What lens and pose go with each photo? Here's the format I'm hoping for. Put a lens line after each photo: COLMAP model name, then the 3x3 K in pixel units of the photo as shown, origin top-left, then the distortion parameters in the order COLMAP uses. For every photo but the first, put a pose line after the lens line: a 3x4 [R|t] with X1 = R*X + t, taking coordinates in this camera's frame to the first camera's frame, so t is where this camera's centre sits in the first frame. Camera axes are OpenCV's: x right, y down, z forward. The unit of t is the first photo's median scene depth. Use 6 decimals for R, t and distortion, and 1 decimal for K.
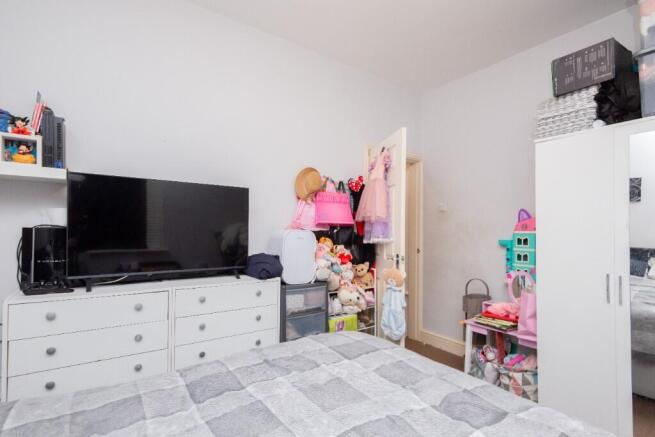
lens RADIAL K [[334.7, 0, 344.6], [0, 334.7, 231.5], [0, 0, 1]] dist [-0.020896, -0.003118]
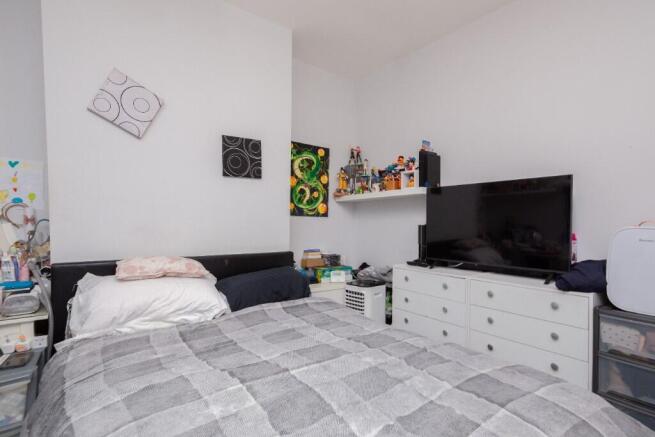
lens RADIAL K [[336.5, 0, 354.1], [0, 336.5, 224.3], [0, 0, 1]] dist [0.019491, -0.000304]
pose [[0.039407, -0.002001, -0.999221, 0.573136], [-0.015727, 0.999873, -0.002623, -0.003575], [0.999099, 0.015818, 0.039371, 0.495971]]
